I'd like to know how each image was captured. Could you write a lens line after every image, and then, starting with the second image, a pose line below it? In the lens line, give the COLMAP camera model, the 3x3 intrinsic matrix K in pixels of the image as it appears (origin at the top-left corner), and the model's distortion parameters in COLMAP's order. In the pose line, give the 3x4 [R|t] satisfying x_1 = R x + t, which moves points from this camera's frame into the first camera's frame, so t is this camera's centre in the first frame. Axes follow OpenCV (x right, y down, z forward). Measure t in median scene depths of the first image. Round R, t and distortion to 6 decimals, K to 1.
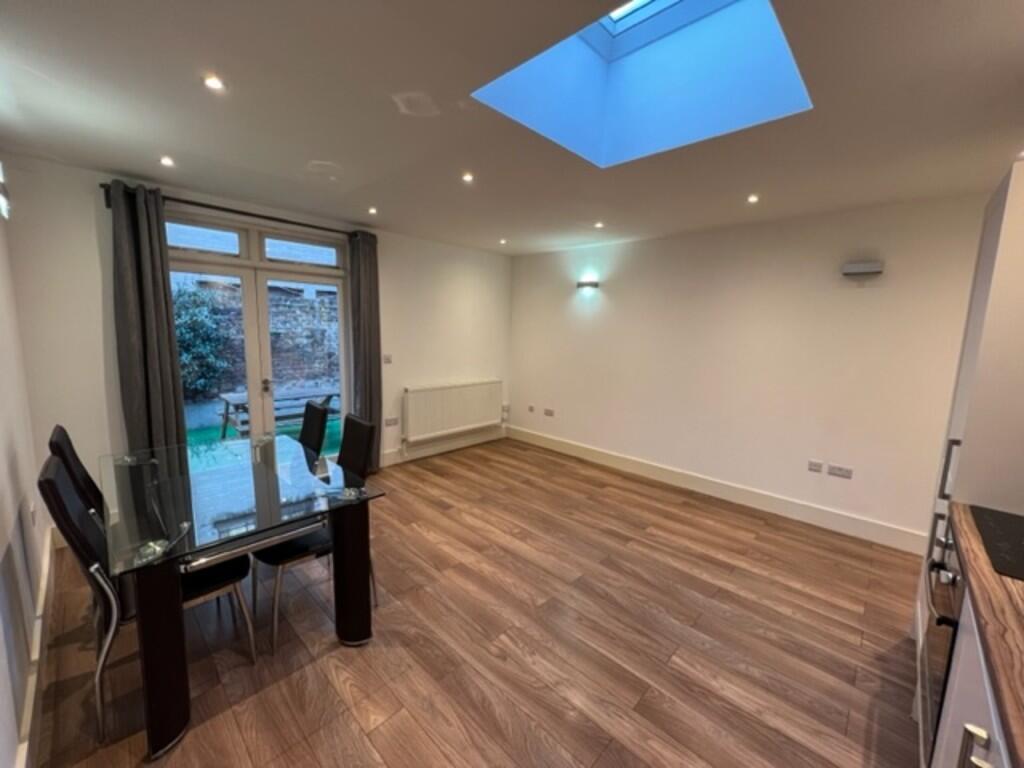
lens RADIAL K [[409.9, 0, 510.9], [0, 409.9, 383.2], [0, 0, 1]] dist [-0.000985, 0.000473]
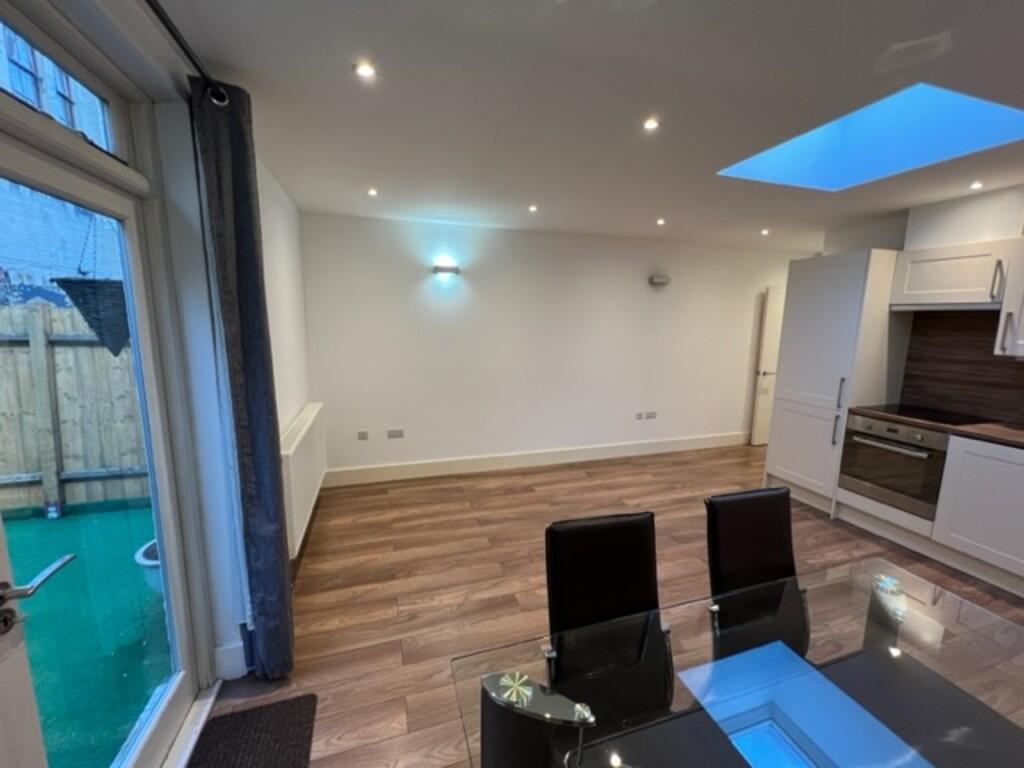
lens RADIAL K [[409.9, 0, 511.6], [0, 409.9, 380.8], [0, 0, 1]] dist [-0.000985, 0.000473]
pose [[0.475409, -0.150203, 0.866848, -0.561283], [0.121695, 0.987073, 0.104293, -0.098064], [-0.871307, 0.055909, 0.487542, 0.542511]]
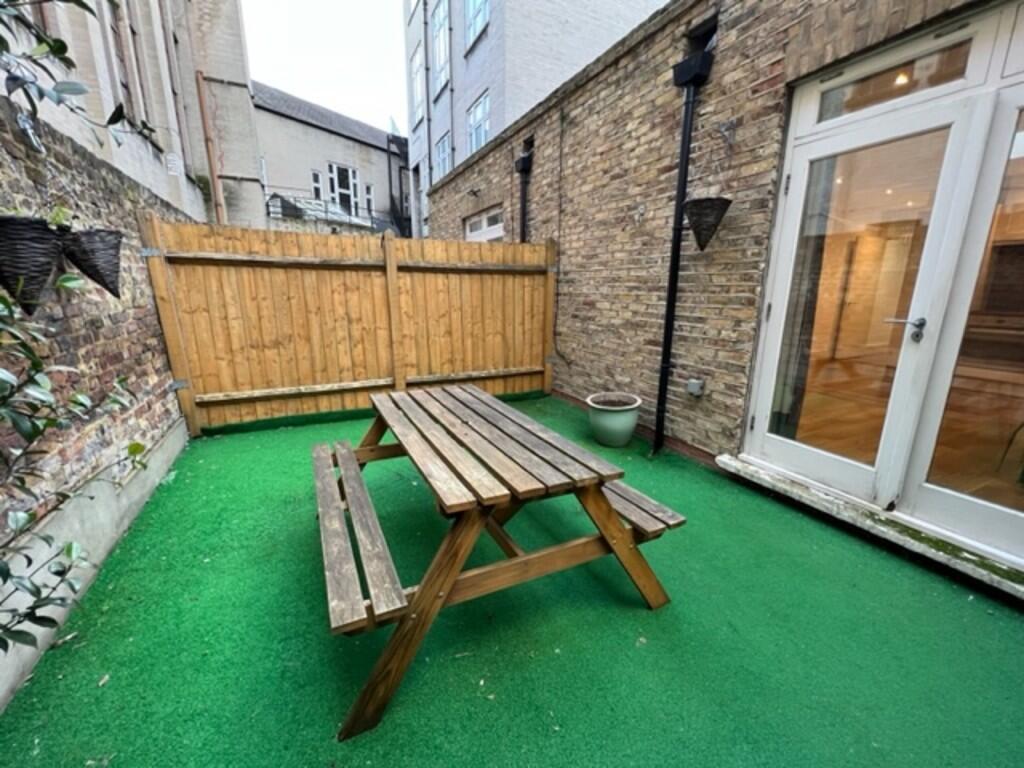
lens RADIAL K [[409.9, 0, 509.5], [0, 409.9, 382.5], [0, 0, 1]] dist [-0.000985, 0.000473]
pose [[0.341215, -0.237082, 0.909596, -1.191010], [0.133462, 0.970086, 0.202783, -0.098790], [-0.930462, 0.052204, 0.362649, 1.204834]]
